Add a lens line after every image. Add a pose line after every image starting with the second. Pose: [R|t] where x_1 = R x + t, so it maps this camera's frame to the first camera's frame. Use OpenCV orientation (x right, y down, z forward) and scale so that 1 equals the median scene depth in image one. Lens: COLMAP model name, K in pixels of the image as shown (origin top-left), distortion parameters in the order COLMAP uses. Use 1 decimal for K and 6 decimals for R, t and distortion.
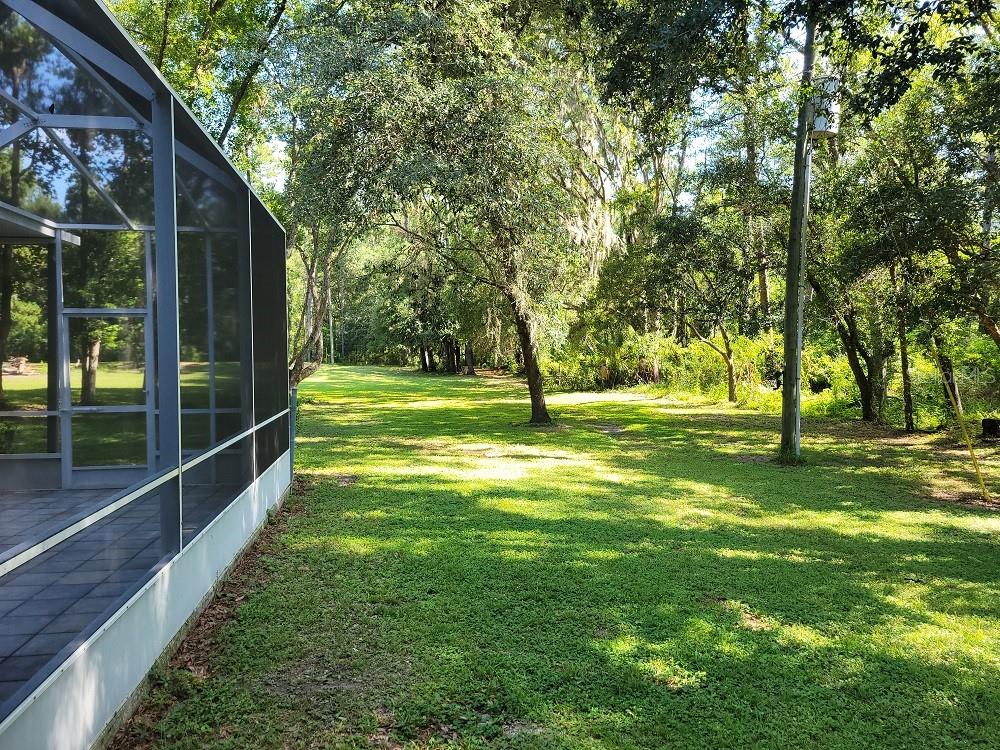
lens RADIAL K [[744.1, 0, 490.2], [0, 744.1, 388.3], [0, 0, 1]] dist [0.050868, -0.046446]
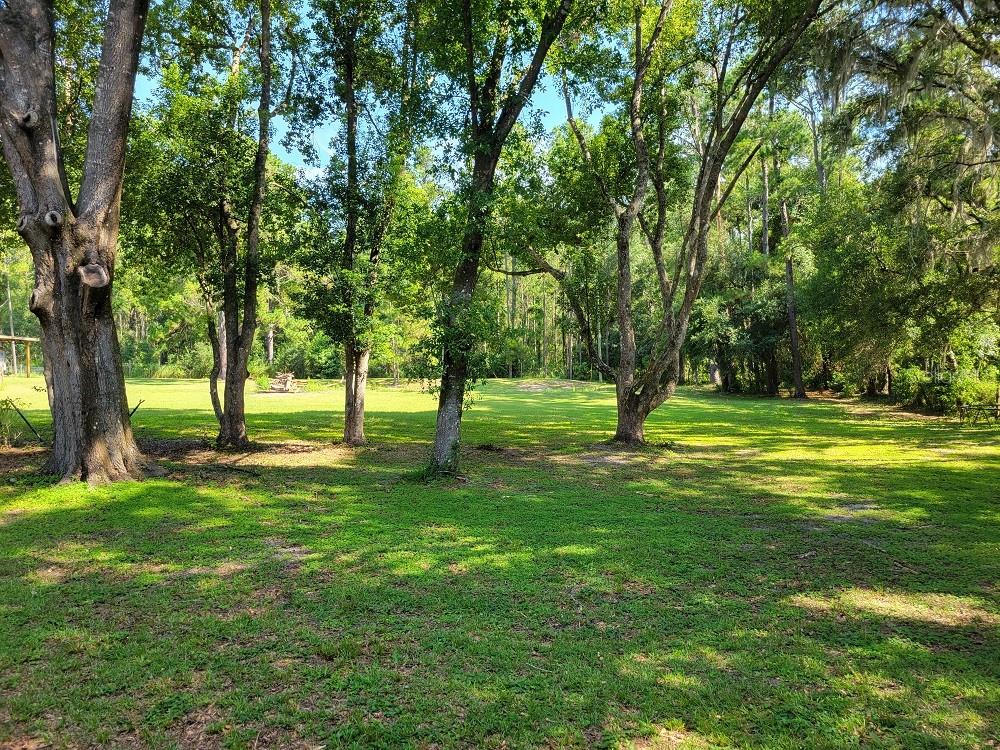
lens RADIAL K [[744.7, 0, 493.0], [0, 744.7, 377.2], [0, 0, 1]] dist [0.055413, -0.041816]
pose [[0.954488, 0.004172, -0.298220, -0.190636], [-0.015293, 0.999271, -0.034967, -0.014286], [0.297856, 0.037937, 0.953857, 0.351223]]
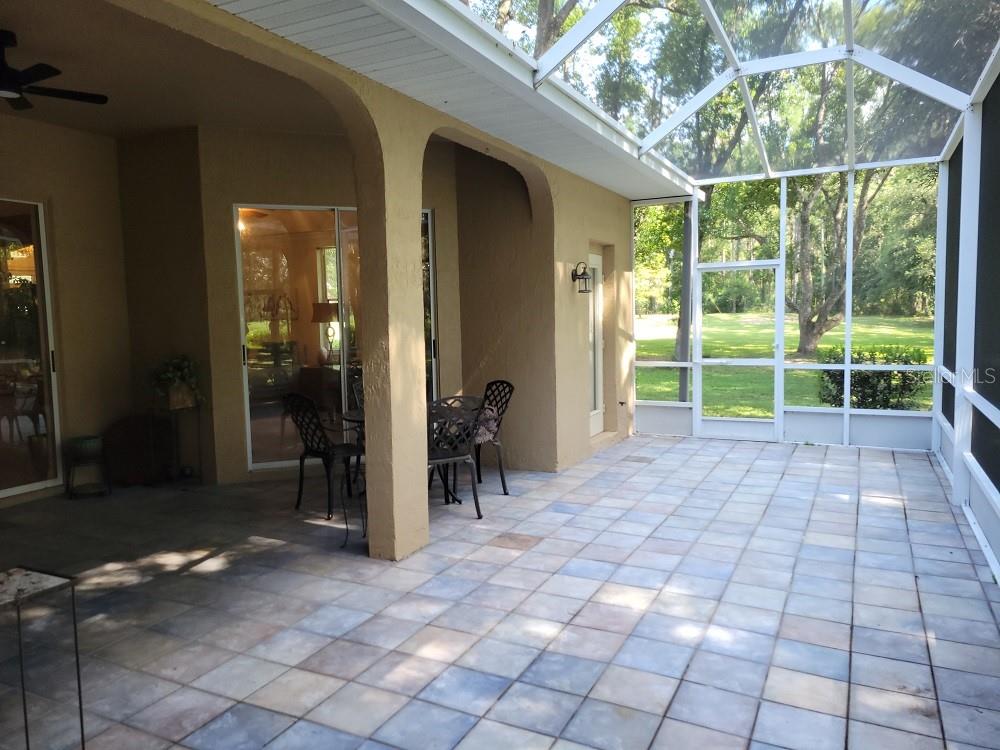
lens RADIAL K [[744.7, 0, 493.0], [0, 744.7, 377.2], [0, 0, 1]] dist [0.055413, -0.041816]
pose [[0.827661, 0.038713, -0.559891, -0.068770], [-0.011065, 0.998550, 0.052686, -0.000286], [0.561119, -0.037411, 0.826890, -0.004438]]
